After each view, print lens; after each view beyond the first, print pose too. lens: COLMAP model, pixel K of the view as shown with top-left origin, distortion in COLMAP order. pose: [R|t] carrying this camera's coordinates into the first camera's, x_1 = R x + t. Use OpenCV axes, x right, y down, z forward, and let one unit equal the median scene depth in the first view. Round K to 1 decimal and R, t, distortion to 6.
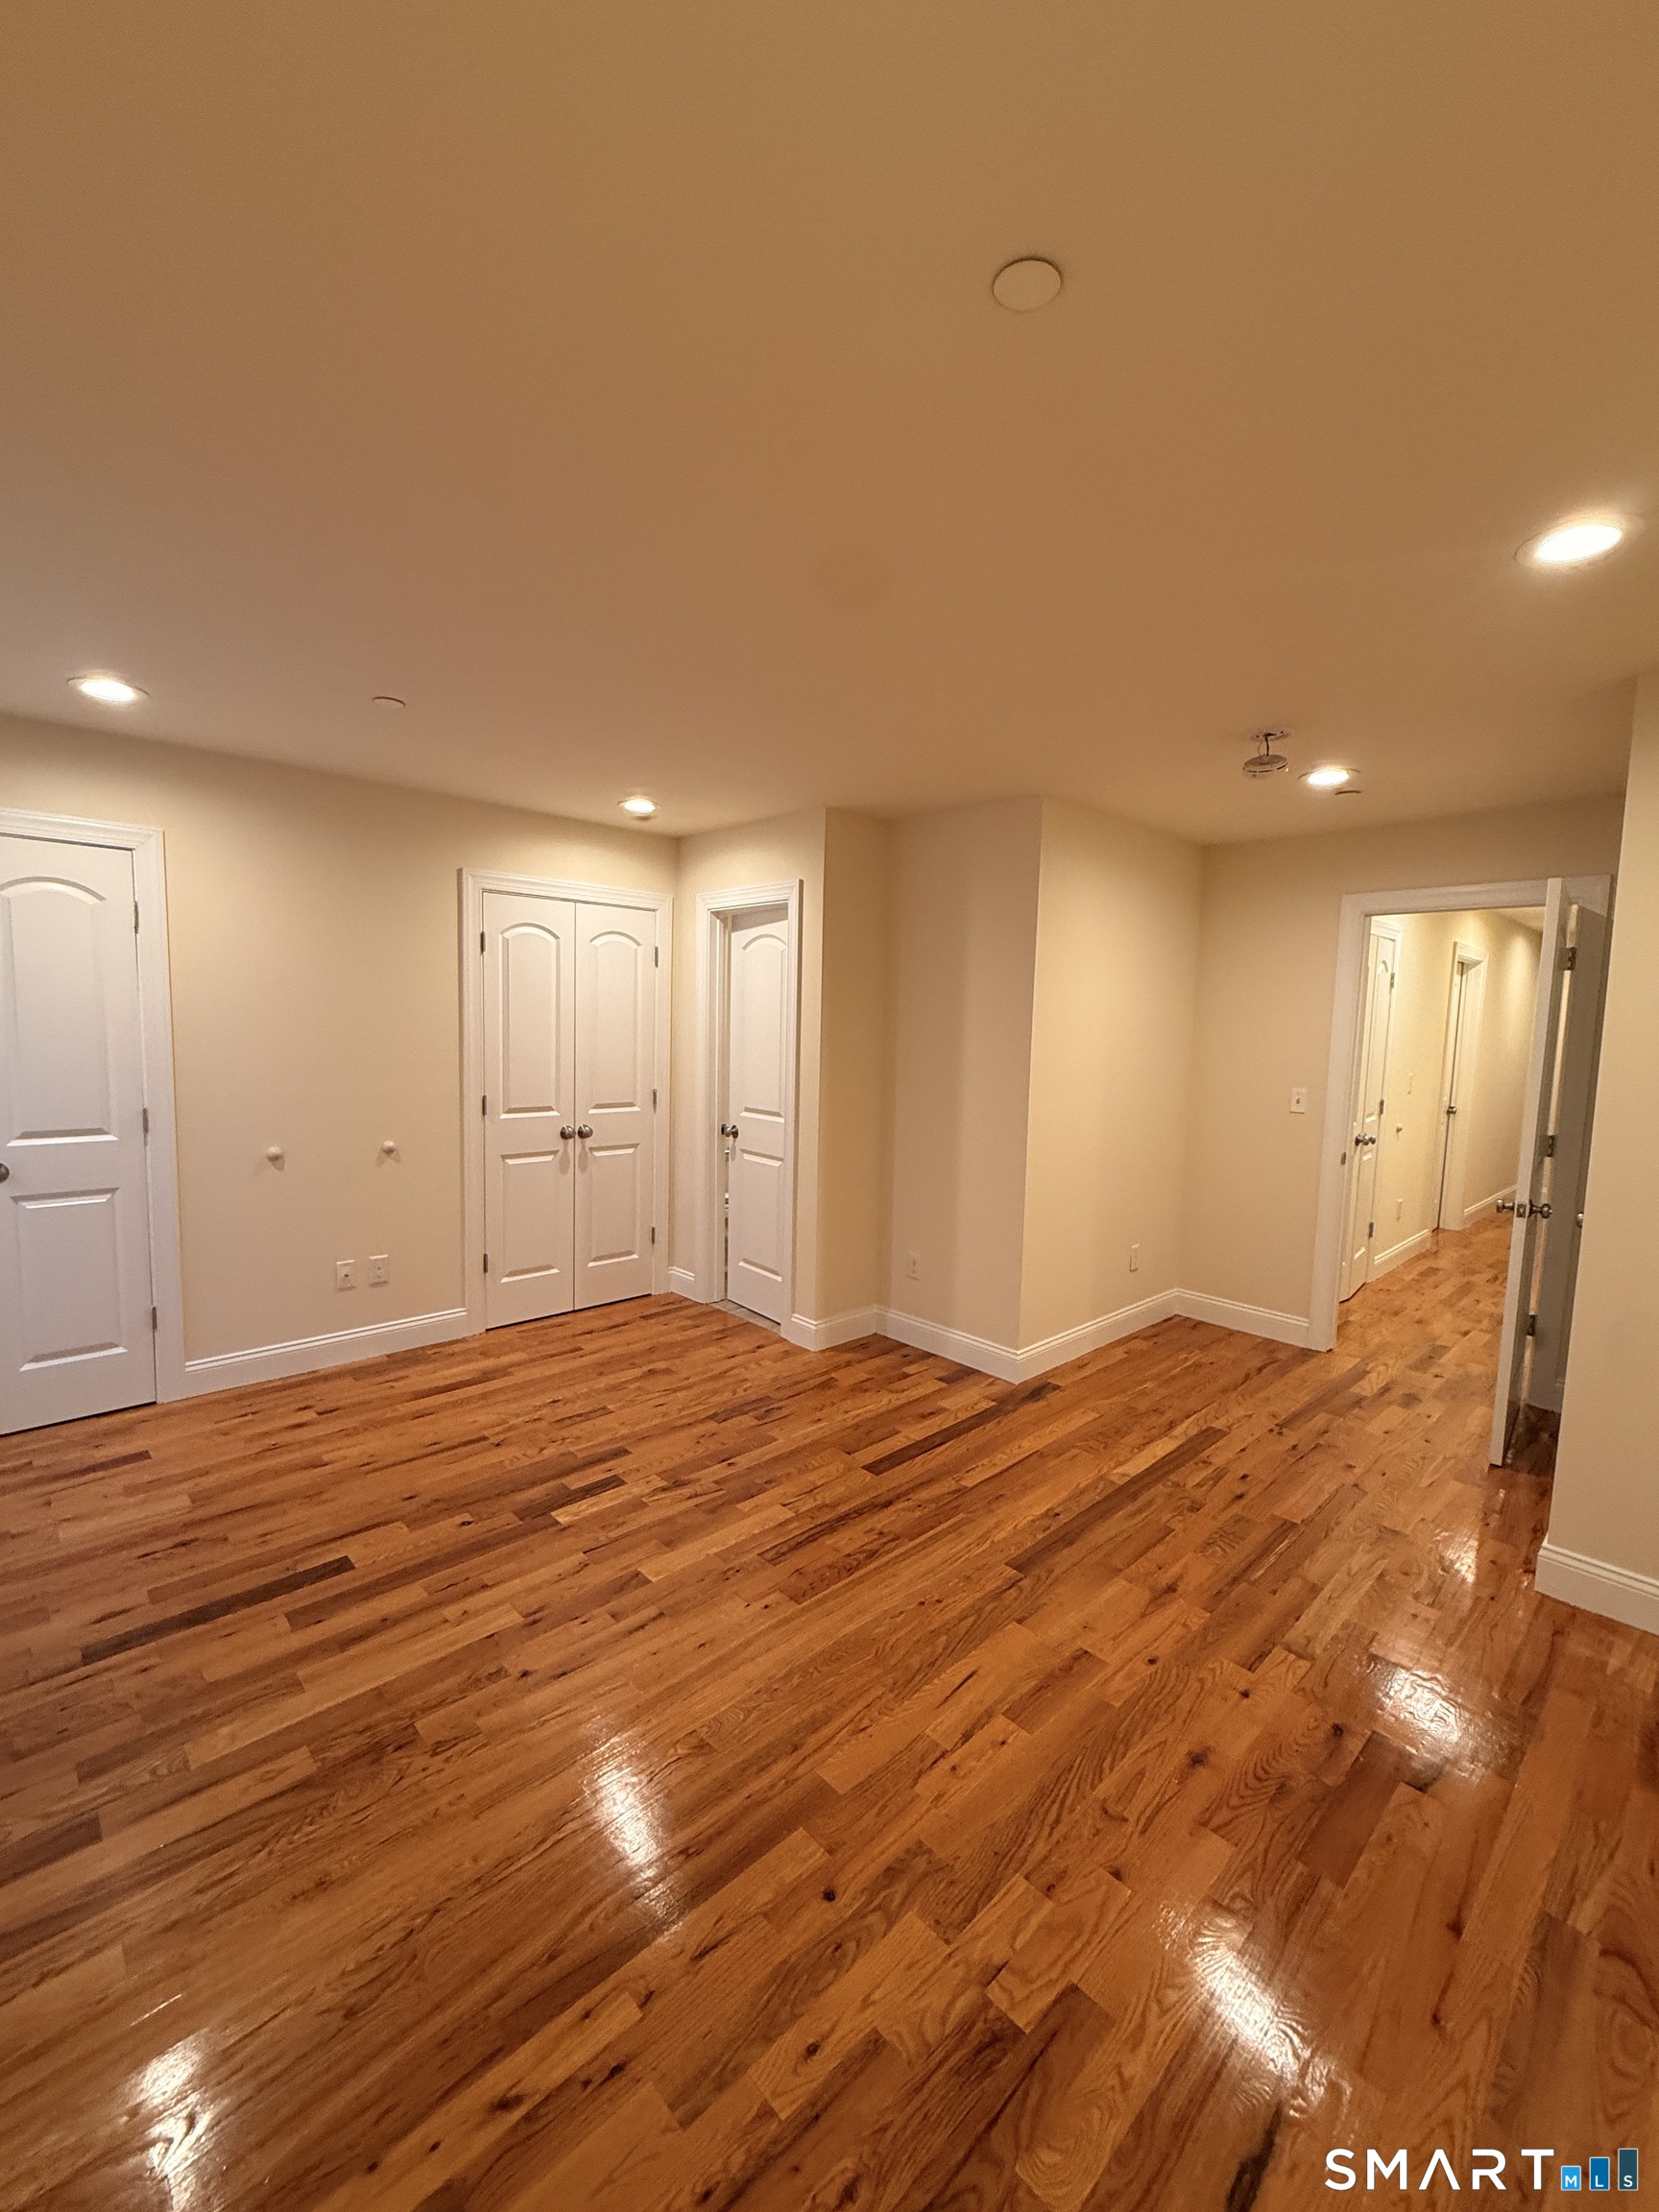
lens RADIAL K [[905.3, 0, 814.8], [0, 905.3, 1100.2], [0, 0, 1]] dist [-0.000493, -0.000040]
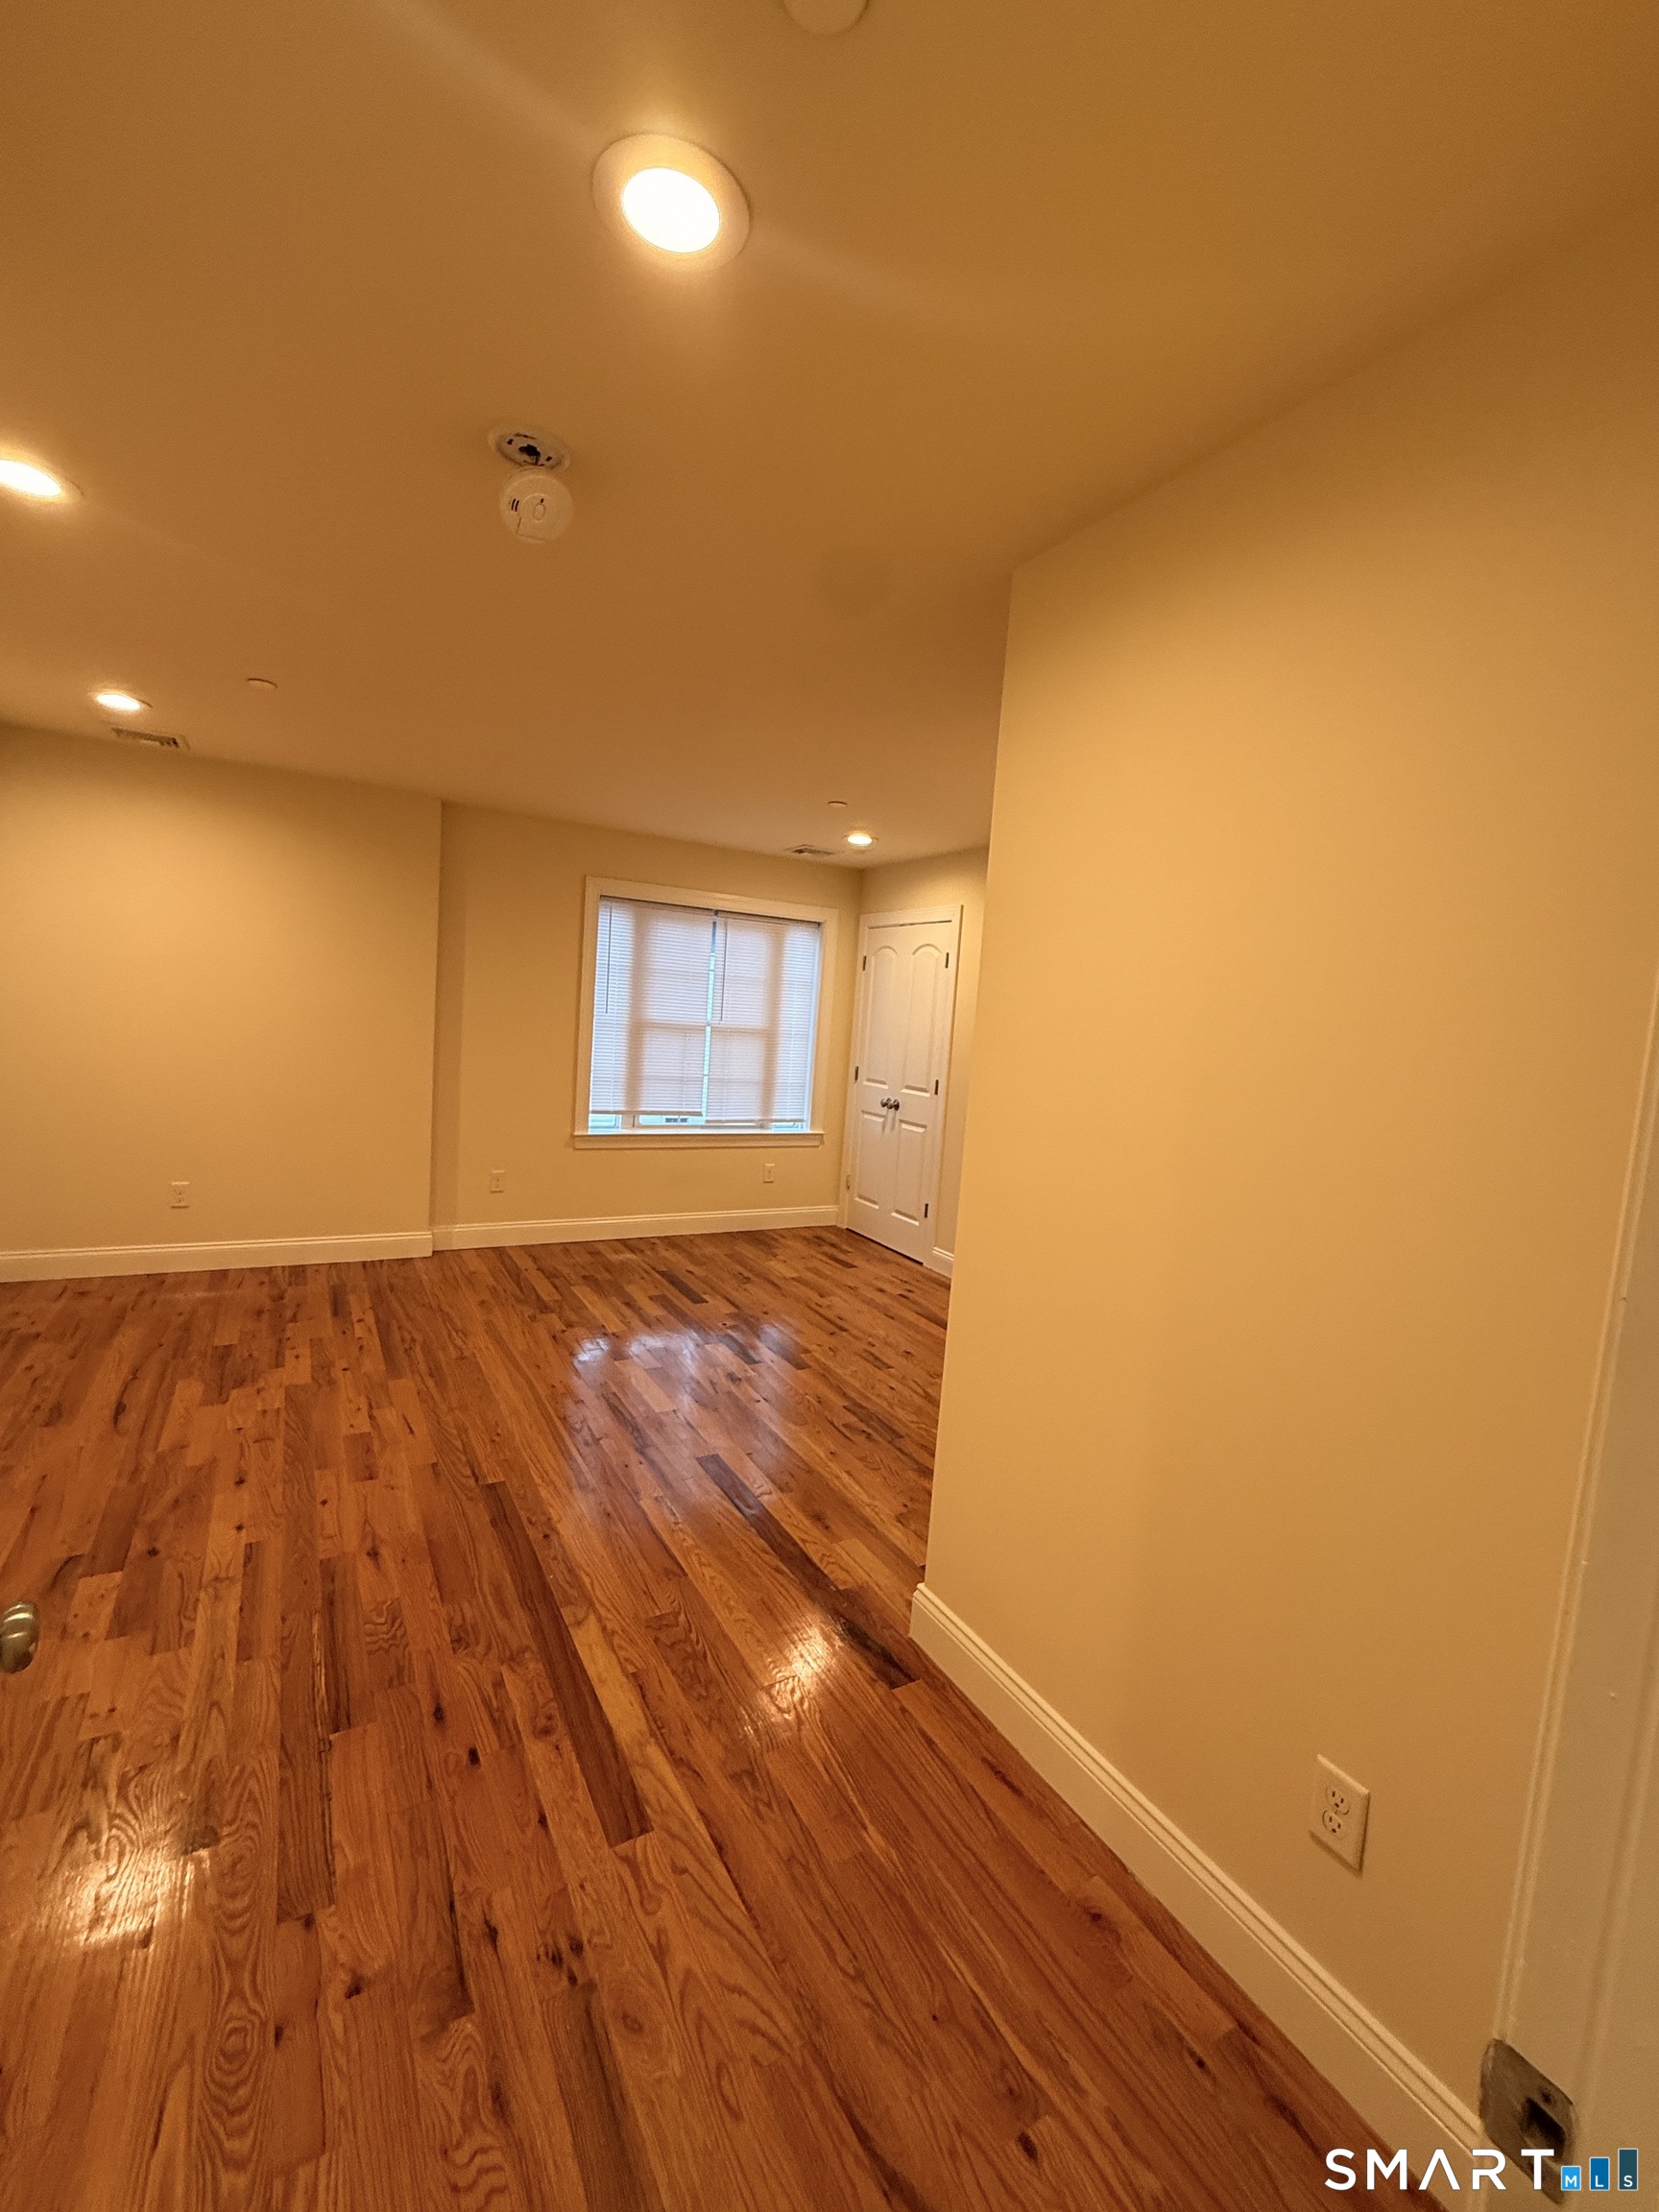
lens RADIAL K [[905.3, 0, 814.8], [0, 905.3, 1100.2], [0, 0, 1]] dist [-0.000493, -0.000040]
pose [[-0.218576, 0.051231, -0.974474, 1.084701], [-0.163813, 0.982523, 0.088397, -0.071389], [0.961972, 0.178953, -0.206363, 1.421999]]
